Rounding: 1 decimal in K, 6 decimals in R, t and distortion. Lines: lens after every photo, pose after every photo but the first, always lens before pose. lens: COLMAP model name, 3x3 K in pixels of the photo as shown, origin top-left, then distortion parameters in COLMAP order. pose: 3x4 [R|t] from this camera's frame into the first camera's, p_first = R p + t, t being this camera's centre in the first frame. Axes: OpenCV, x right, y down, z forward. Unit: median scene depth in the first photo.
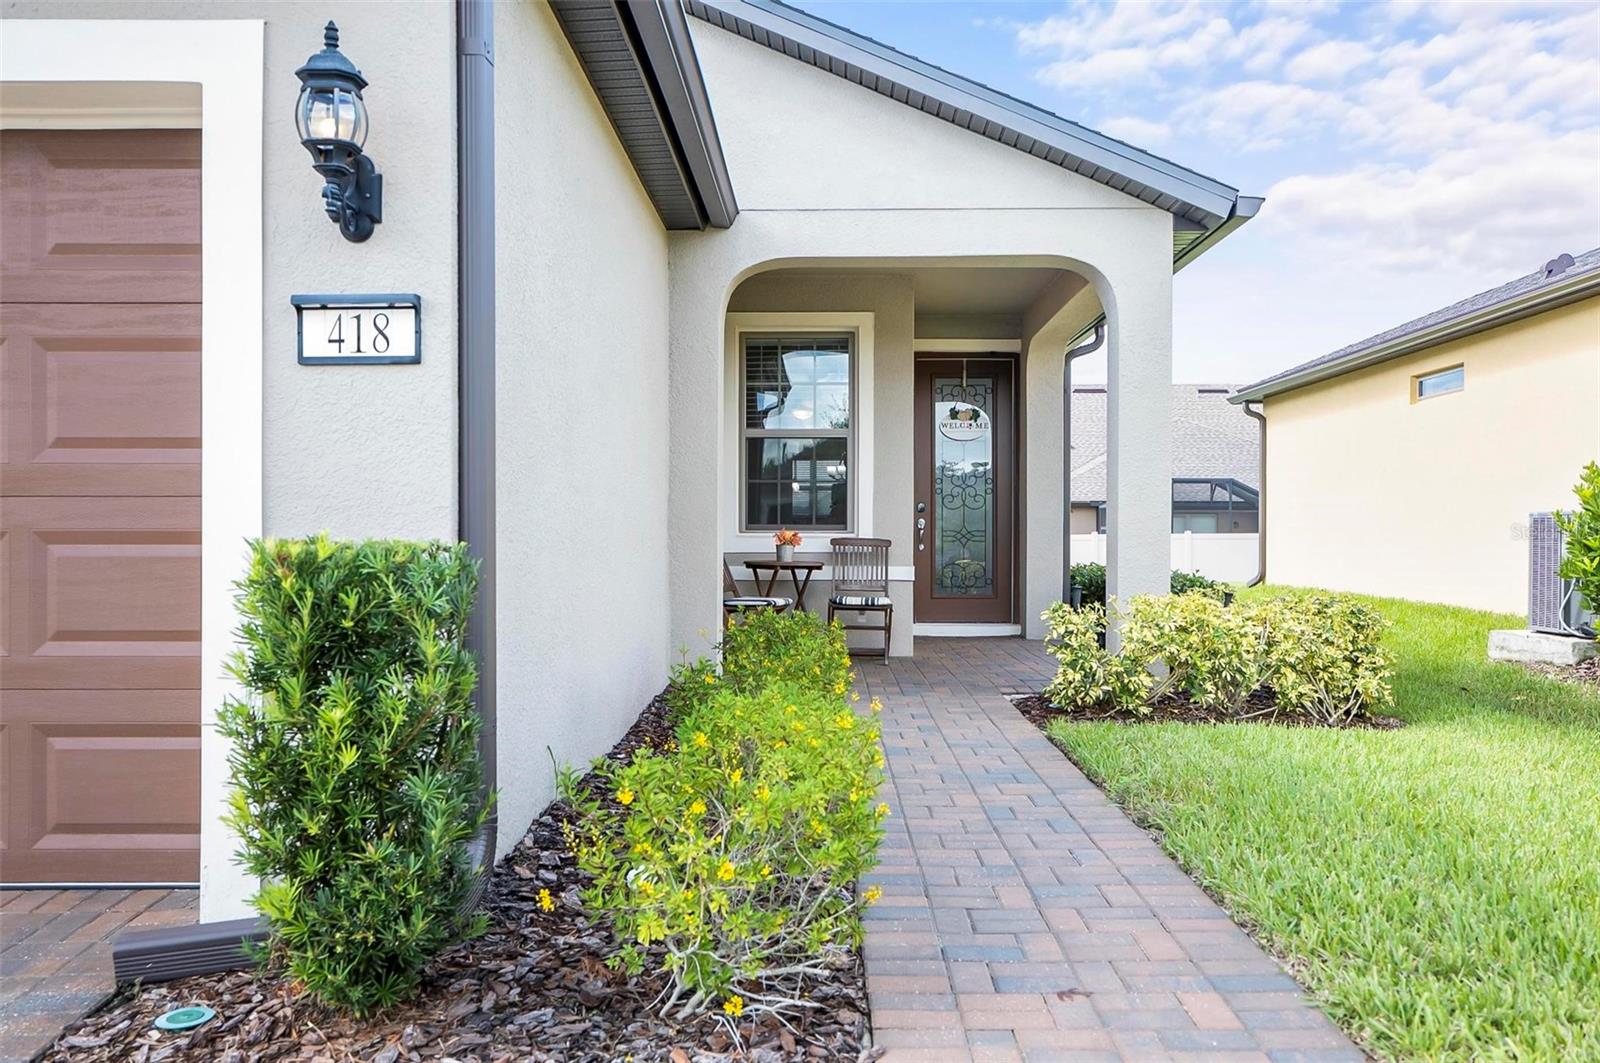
lens RADIAL K [[1258.9, 0, 800.0], [0, 1258.9, 531.5], [0, 0, 1]] dist [-0.001190, -0.000189]
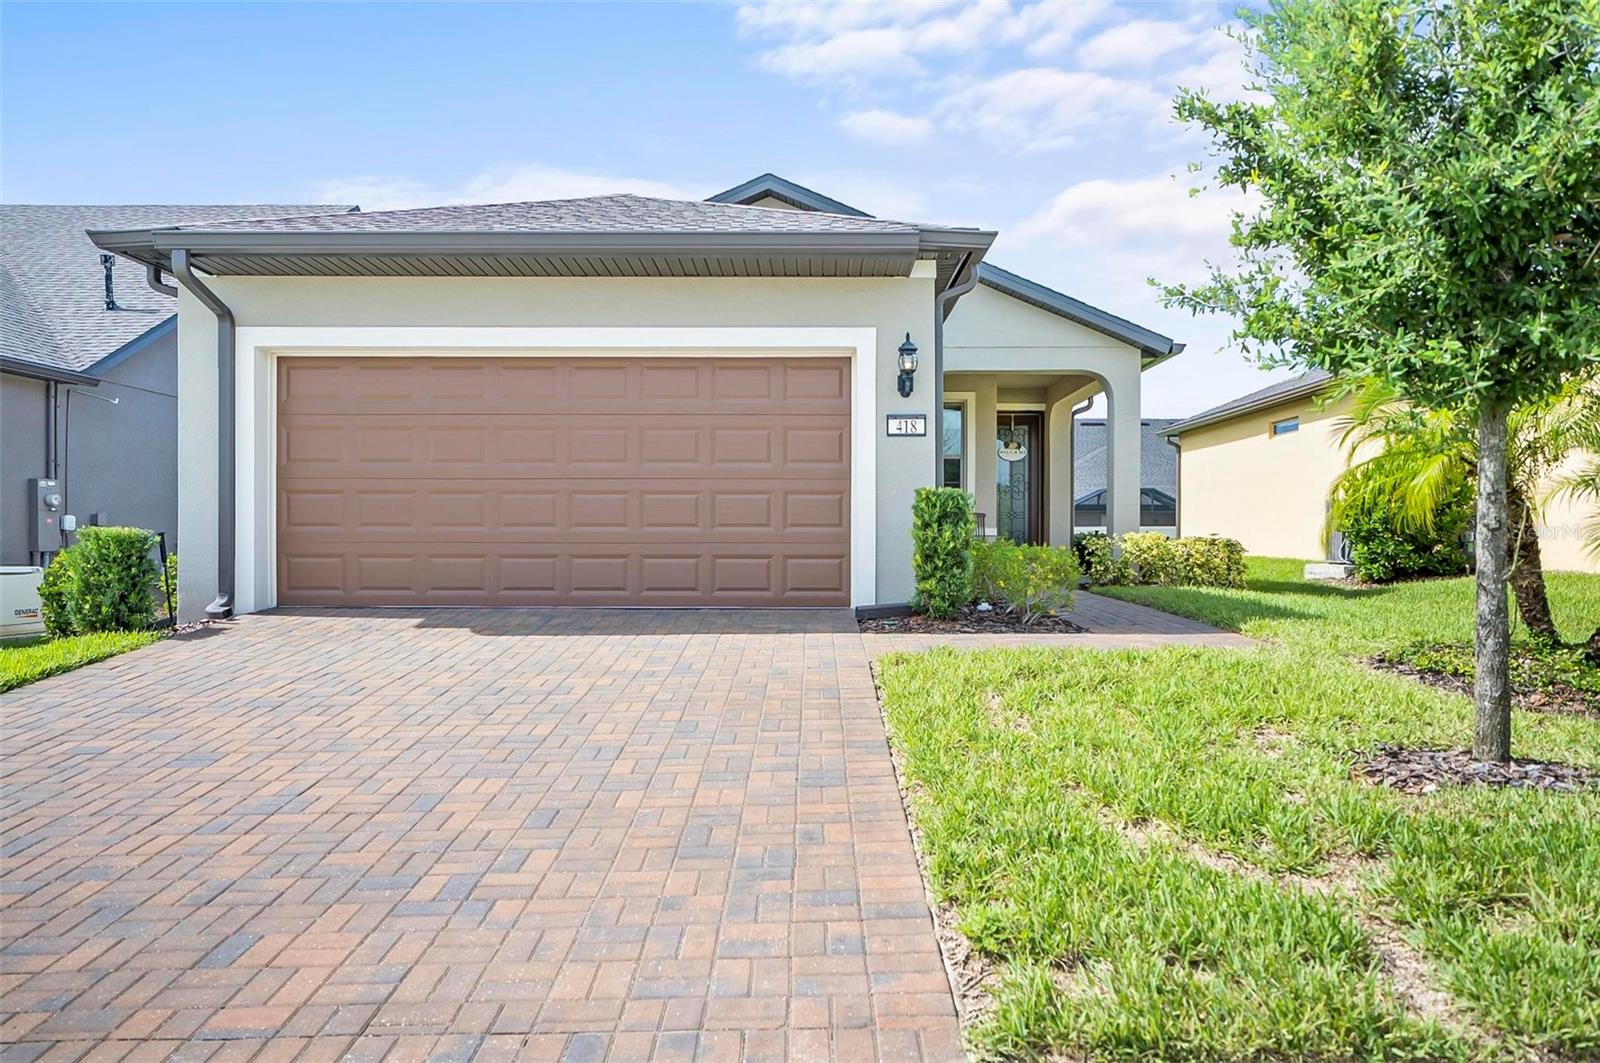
lens RADIAL K [[1076.1, 0, 800.0], [0, 1076.1, 531.5], [0, 0, 1]] dist [-0.002331, 0.000426]
pose [[0.999817, 0.001568, 0.019057, -0.289434], [-0.001458, 0.999982, -0.005784, 0.052936], [-0.019065, 0.005755, 0.999802, -0.732402]]
